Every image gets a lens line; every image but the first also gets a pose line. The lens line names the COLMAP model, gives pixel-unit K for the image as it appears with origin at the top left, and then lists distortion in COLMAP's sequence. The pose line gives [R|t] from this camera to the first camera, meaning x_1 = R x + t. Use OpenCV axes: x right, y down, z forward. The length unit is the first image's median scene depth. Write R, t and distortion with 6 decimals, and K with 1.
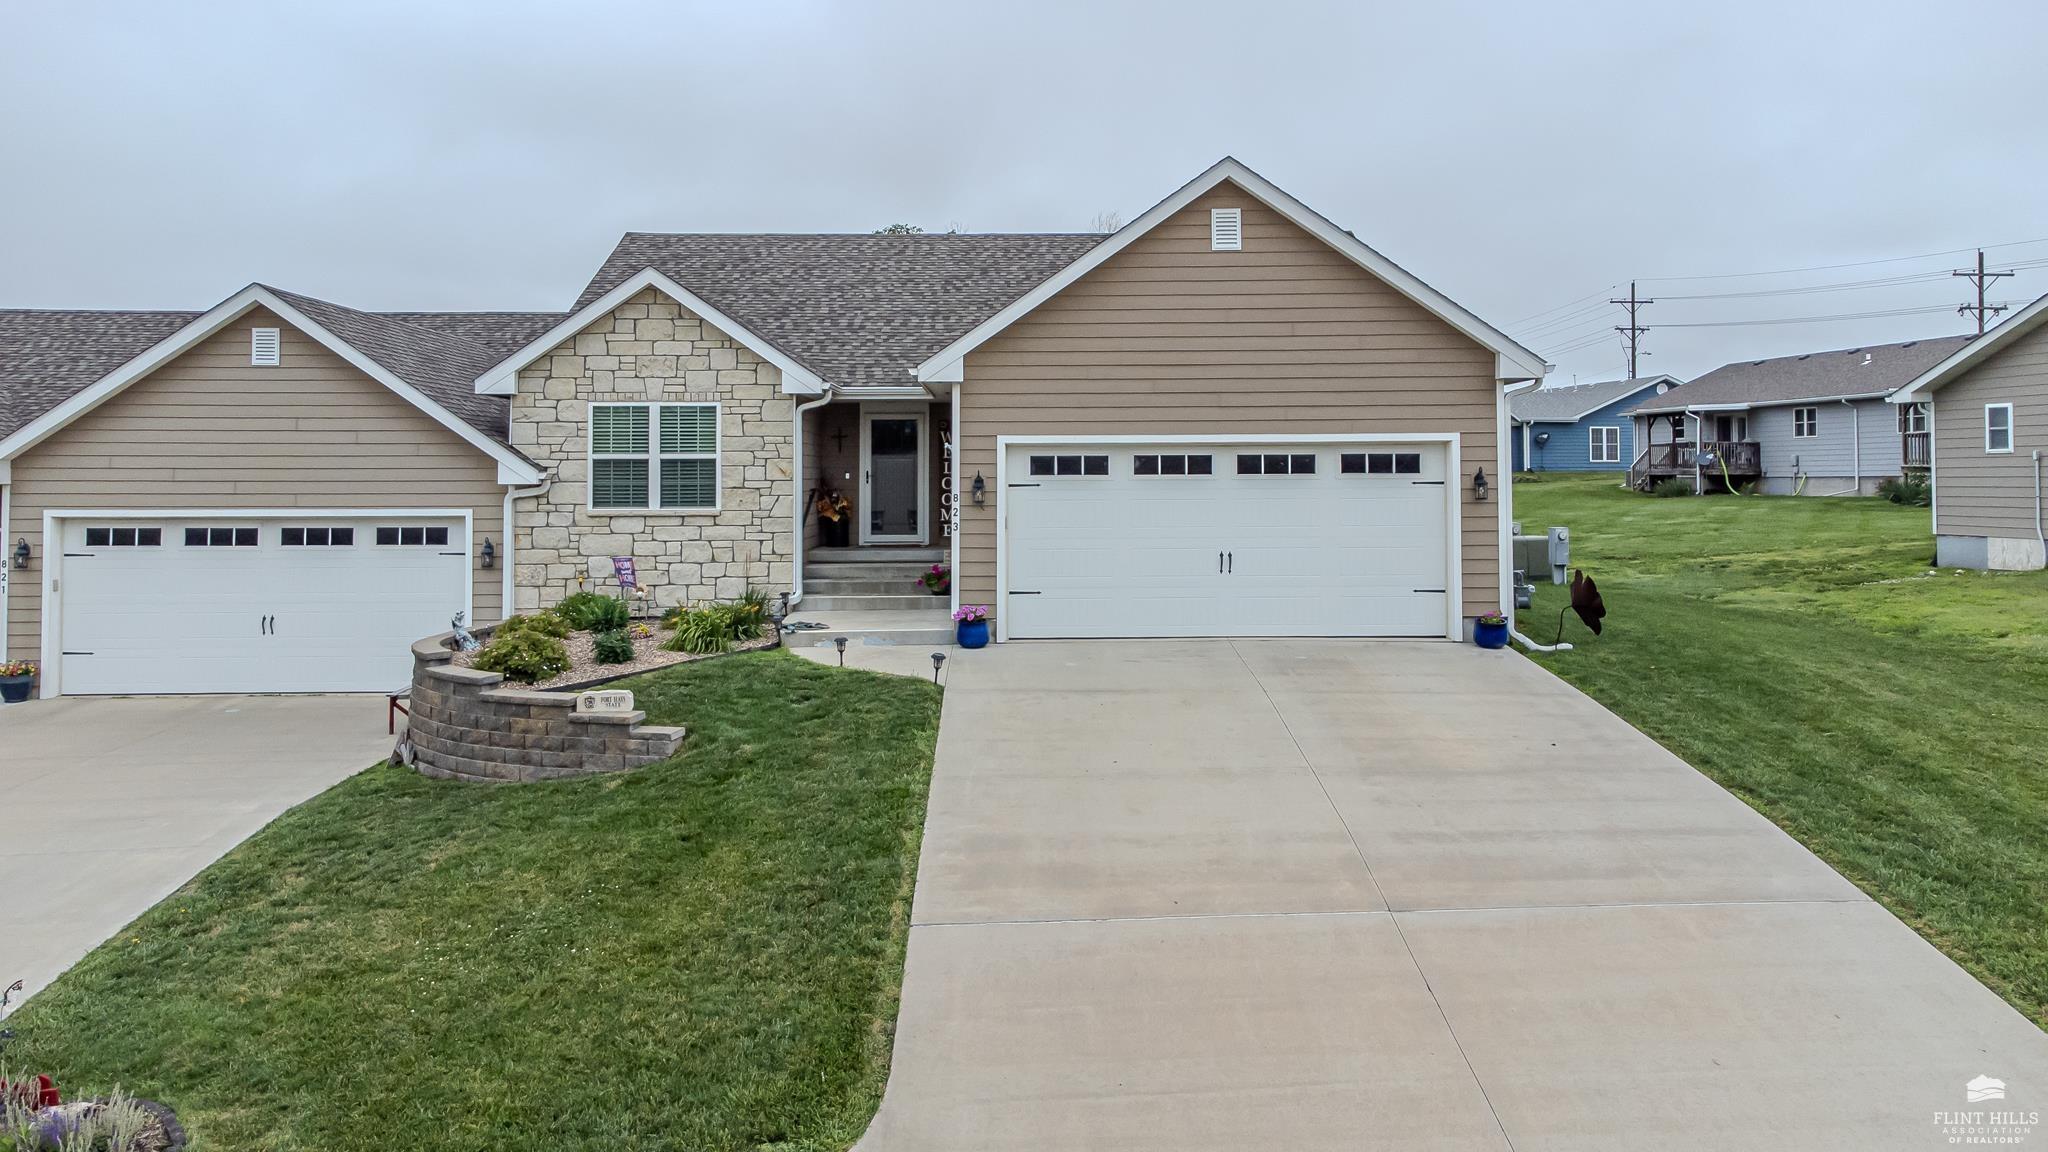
lens RADIAL K [[1524.2, 0, 1023.1], [0, 1524.2, 557.8], [0, 0, 1]] dist [0.034060, -0.003173]
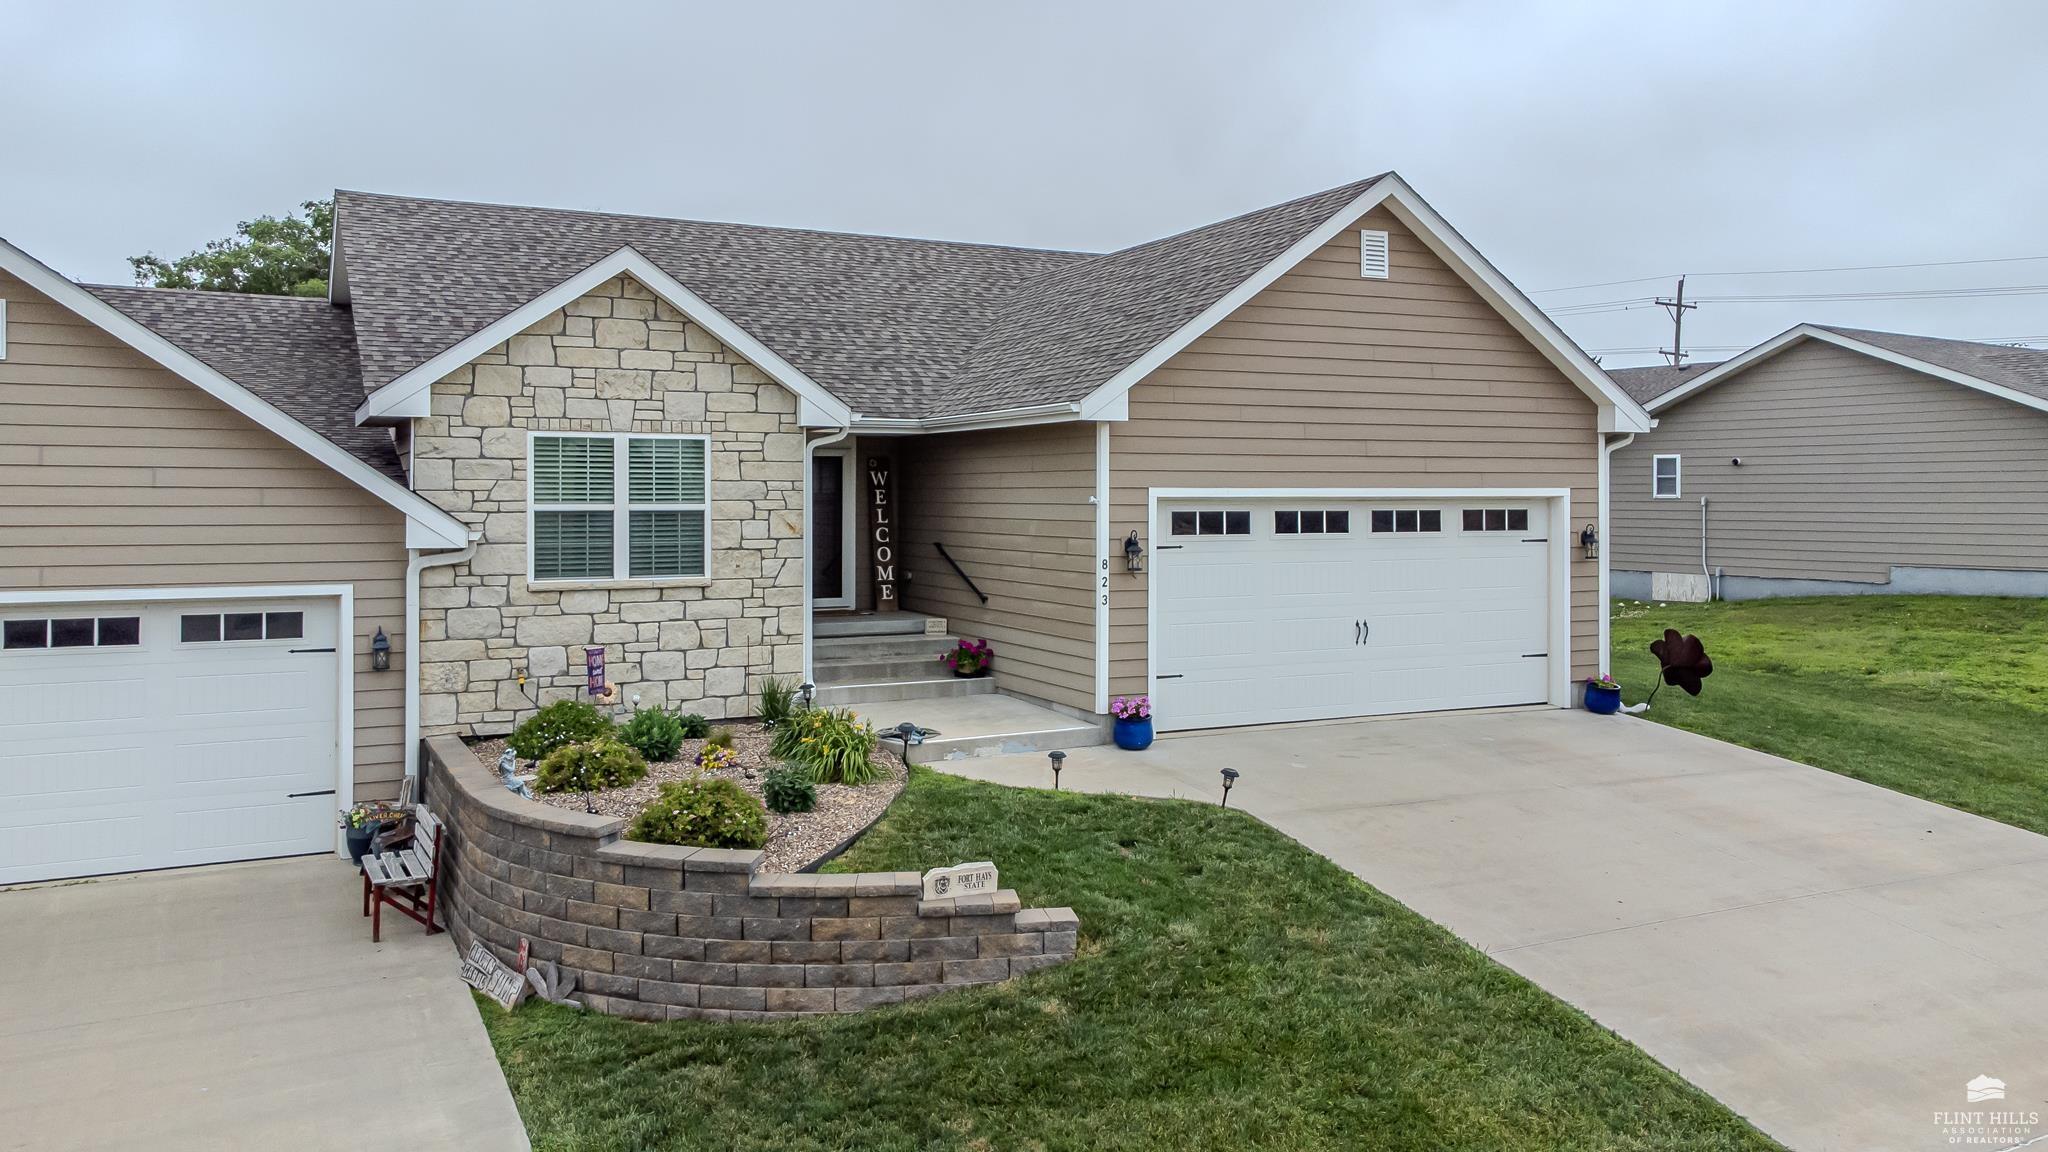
lens RADIAL K [[1524.2, 0, 1019.0], [0, 1524.2, 597.3], [0, 0, 1]] dist [0.034060, -0.003173]
pose [[0.901827, -0.024176, 0.431421, -0.392761], [0.017963, 0.999668, 0.018470, -0.034001], [-0.431724, -0.008908, 0.901962, 0.263025]]
